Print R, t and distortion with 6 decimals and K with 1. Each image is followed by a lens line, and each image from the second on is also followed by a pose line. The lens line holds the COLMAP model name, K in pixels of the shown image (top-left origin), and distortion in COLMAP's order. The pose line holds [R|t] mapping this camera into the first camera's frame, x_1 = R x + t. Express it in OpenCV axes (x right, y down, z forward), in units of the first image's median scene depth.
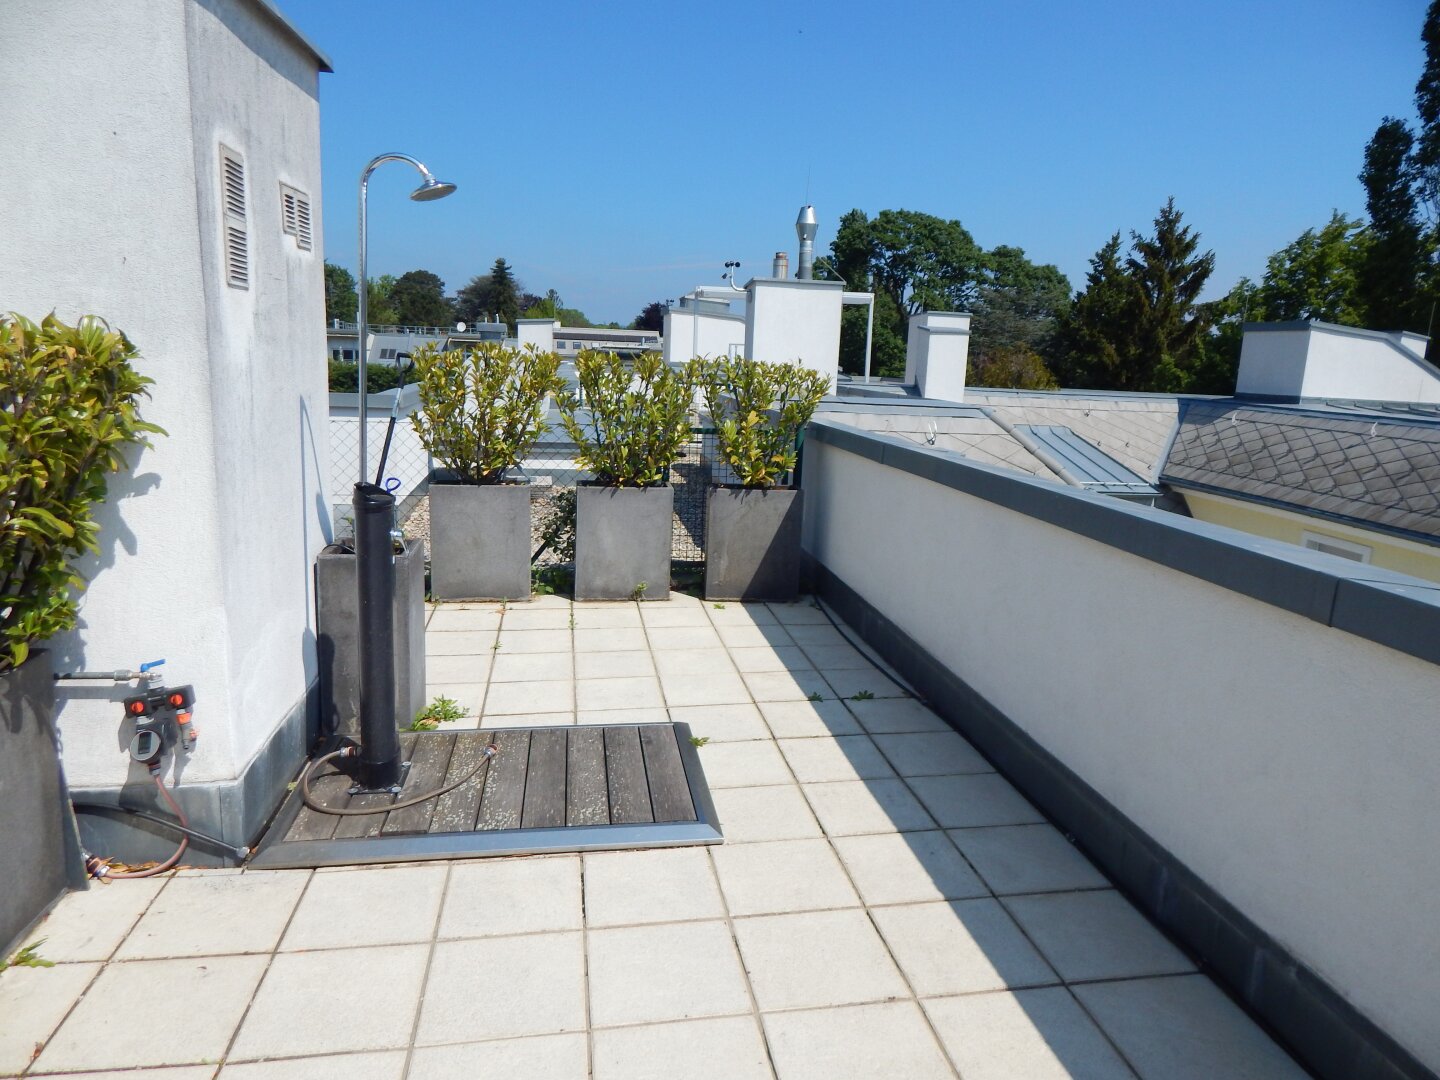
lens RADIAL K [[965.6, 0, 721.7], [0, 965.6, 539.4], [0, 0, 1]] dist [-0.000490, -0.001345]
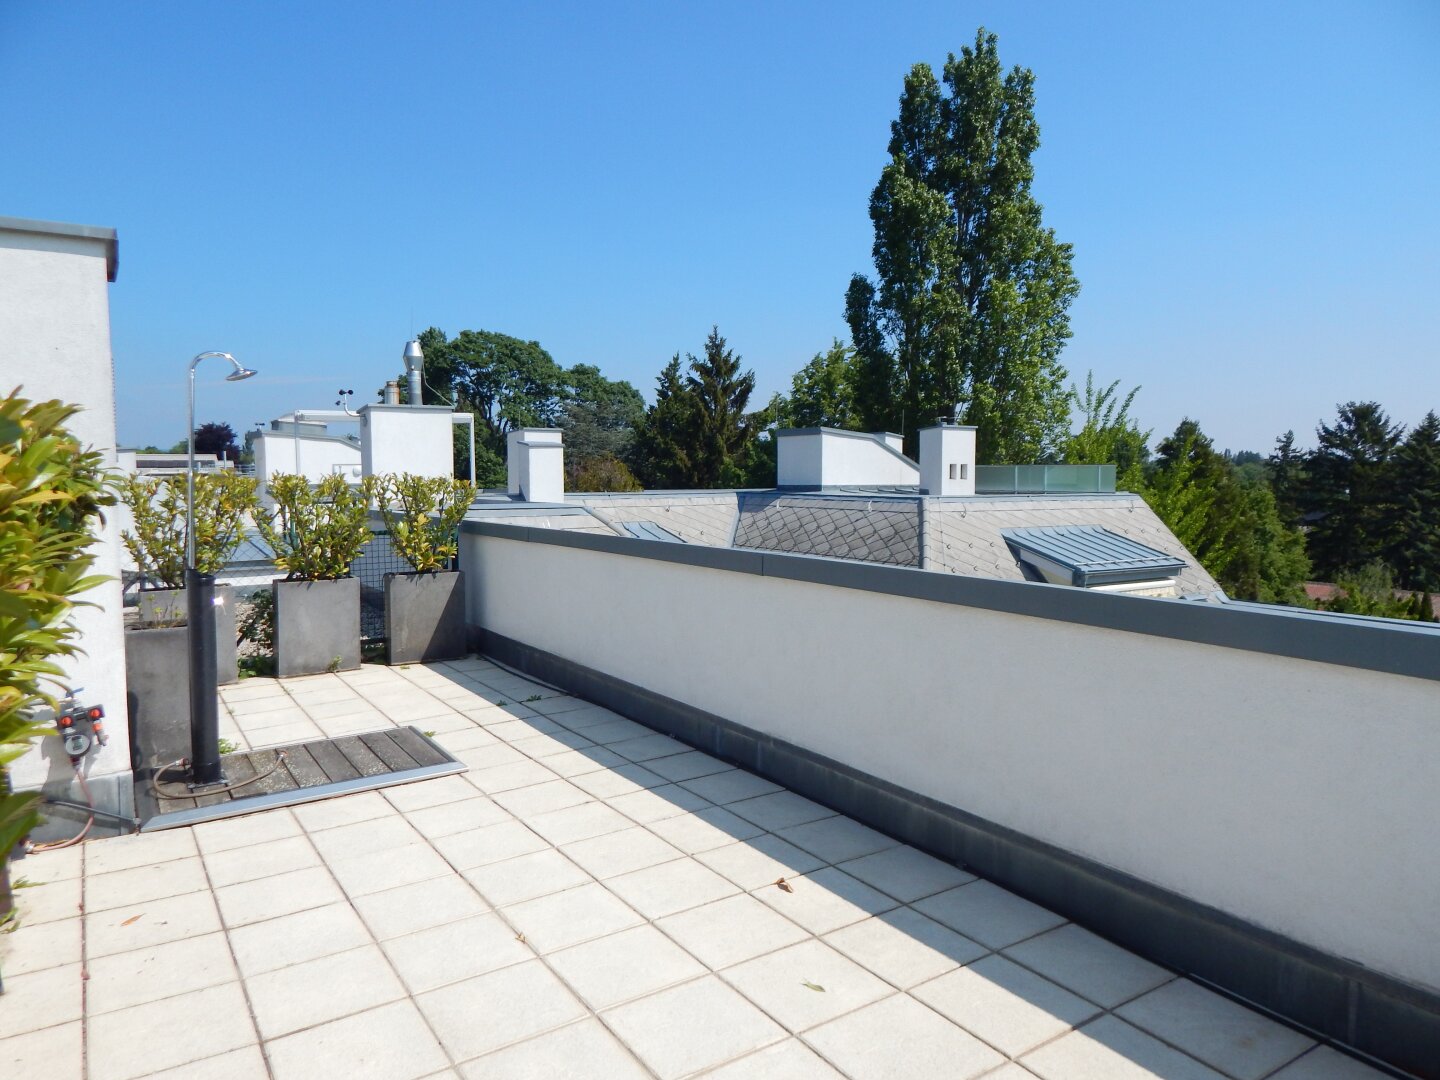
lens RADIAL K [[965.6, 0, 729.8], [0, 965.6, 562.0], [0, 0, 1]] dist [-0.000490, -0.001345]
pose [[0.911524, -0.084036, 0.402570, -0.111442], [0.120132, 0.990613, -0.065221, 0.065784], [-0.393310, 0.107812, 0.913063, -0.337957]]
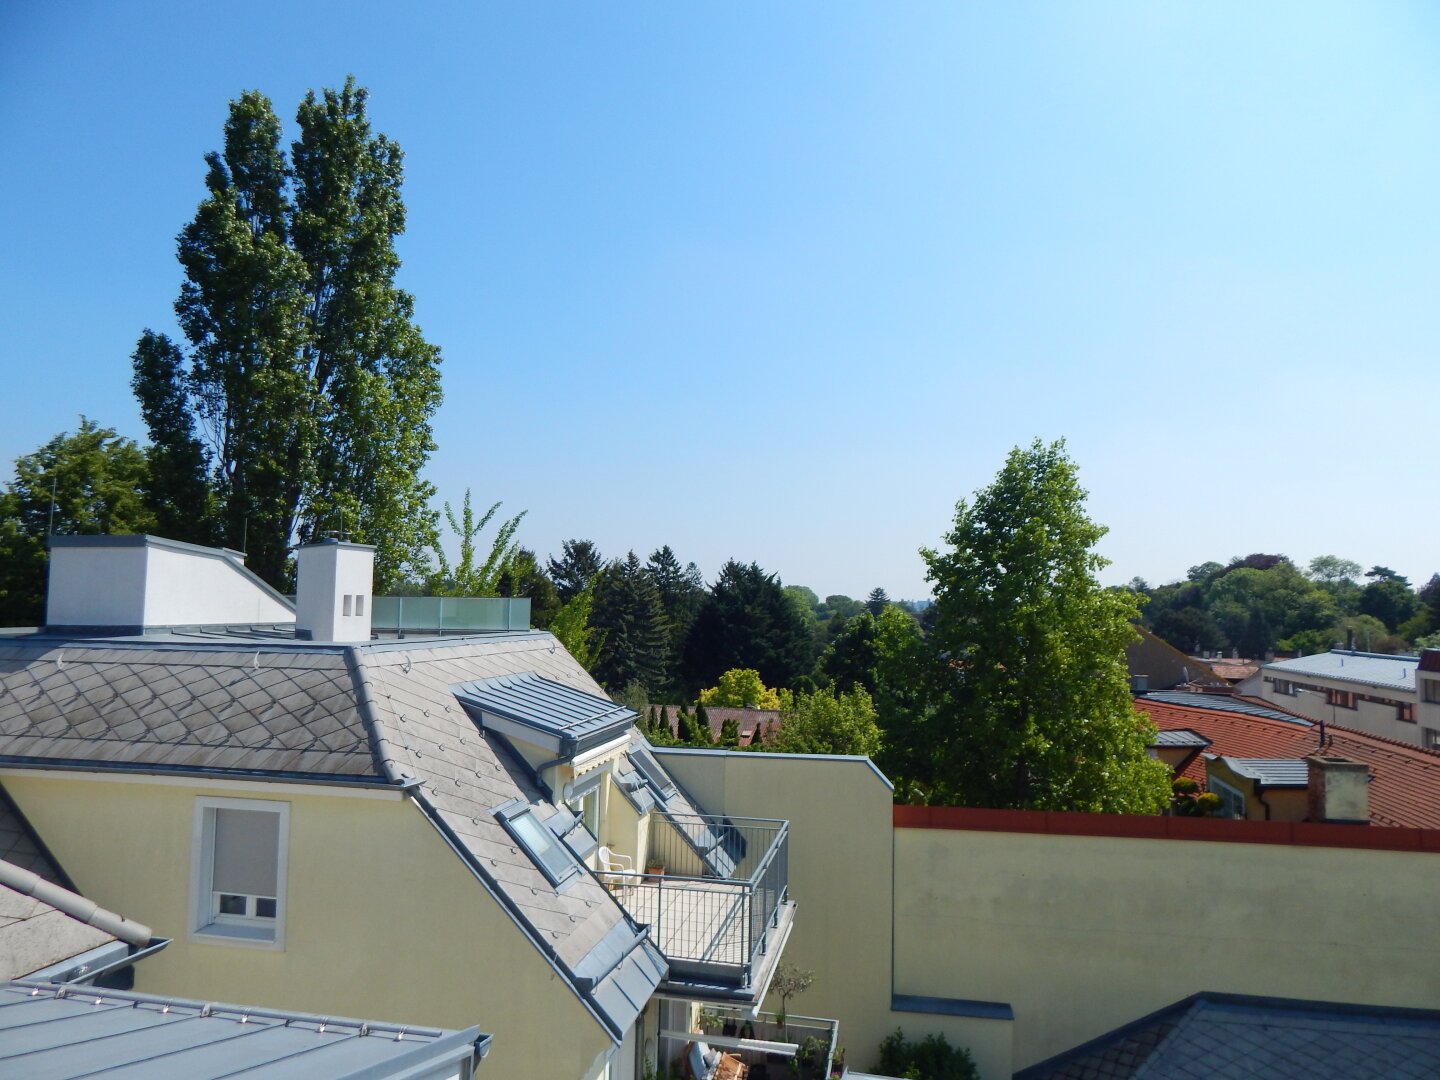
lens RADIAL K [[950.6, 0, 734.8], [0, 950.6, 537.2], [0, 0, 1]] dist [0.004890, -0.013299]
pose [[0.359530, 0.020417, 0.932910, 0.080735], [0.182769, 0.978855, -0.091859, -0.166283], [-0.915060, 0.203533, 0.348196, 0.726411]]
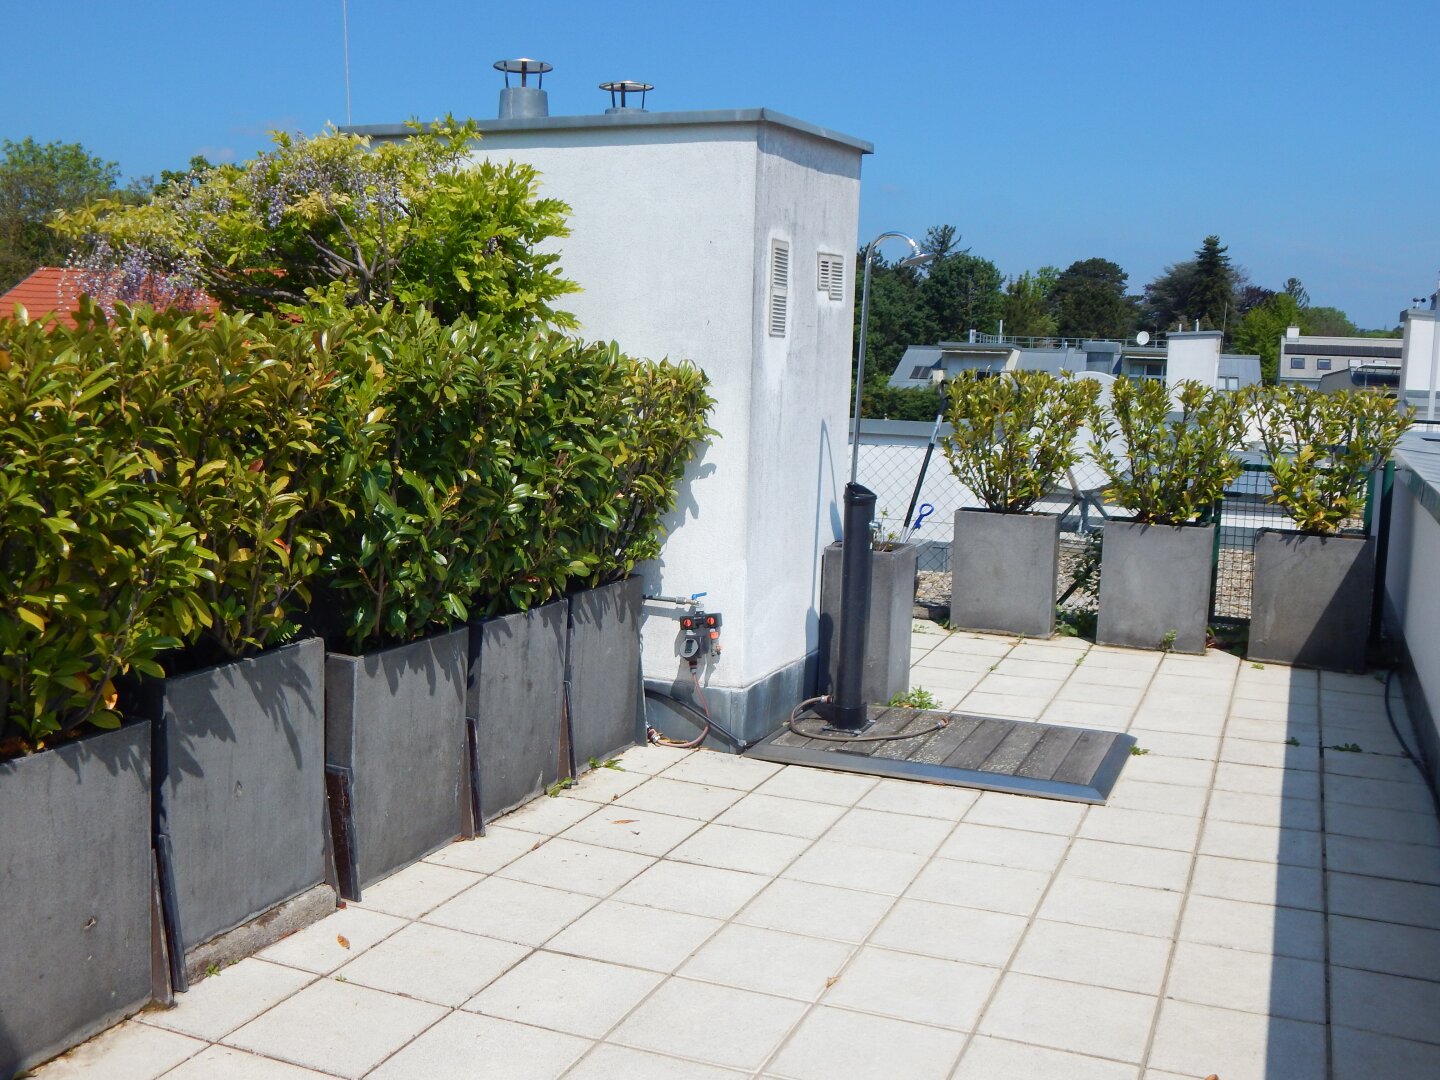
lens RADIAL K [[1409.8, 0, 727.5], [0, 1409.8, 590.6], [0, 0, 1]] dist [-0.000660, 0.000000]
pose [[0.856904, 0.076529, -0.509764, 0.232244], [-0.096697, 0.995227, -0.013135, 0.064212], [0.506326, 0.060549, 0.860214, -0.353735]]
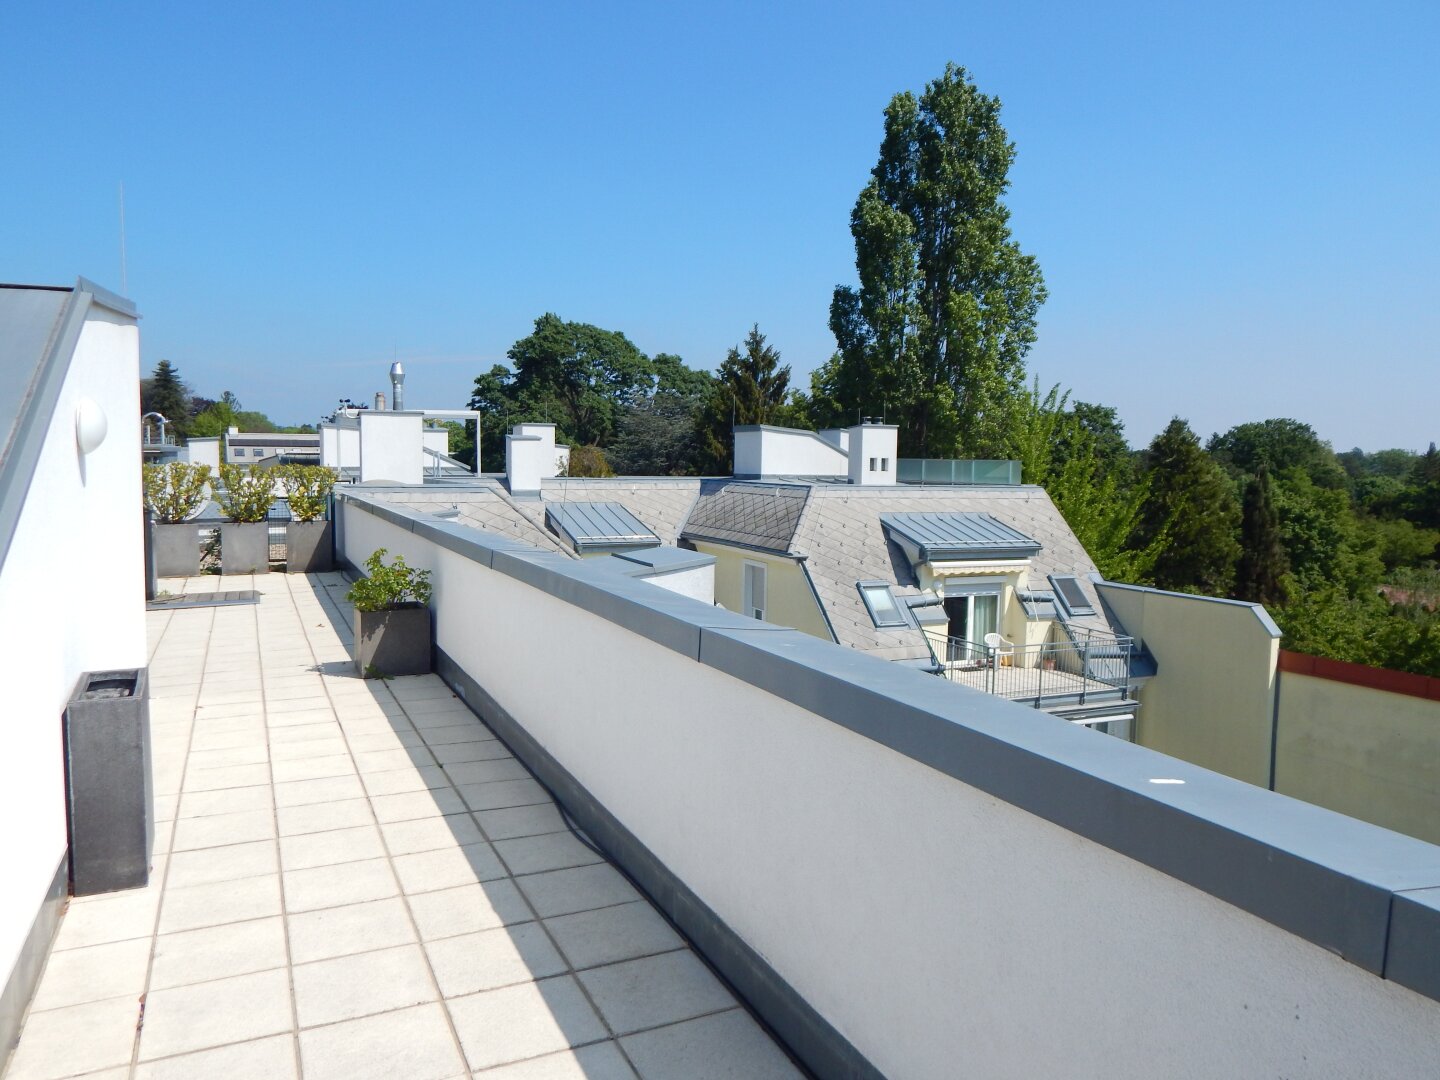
lens RADIAL K [[1028.4, 0, 709.8], [0, 1028.4, 532.7], [0, 0, 1]] dist [-0.017677, -0.018560]
pose [[0.964102, -0.050763, 0.260635, 0.306476], [0.079669, 0.991634, -0.101561, 0.285904], [-0.253299, 0.118679, 0.960081, -1.472181]]
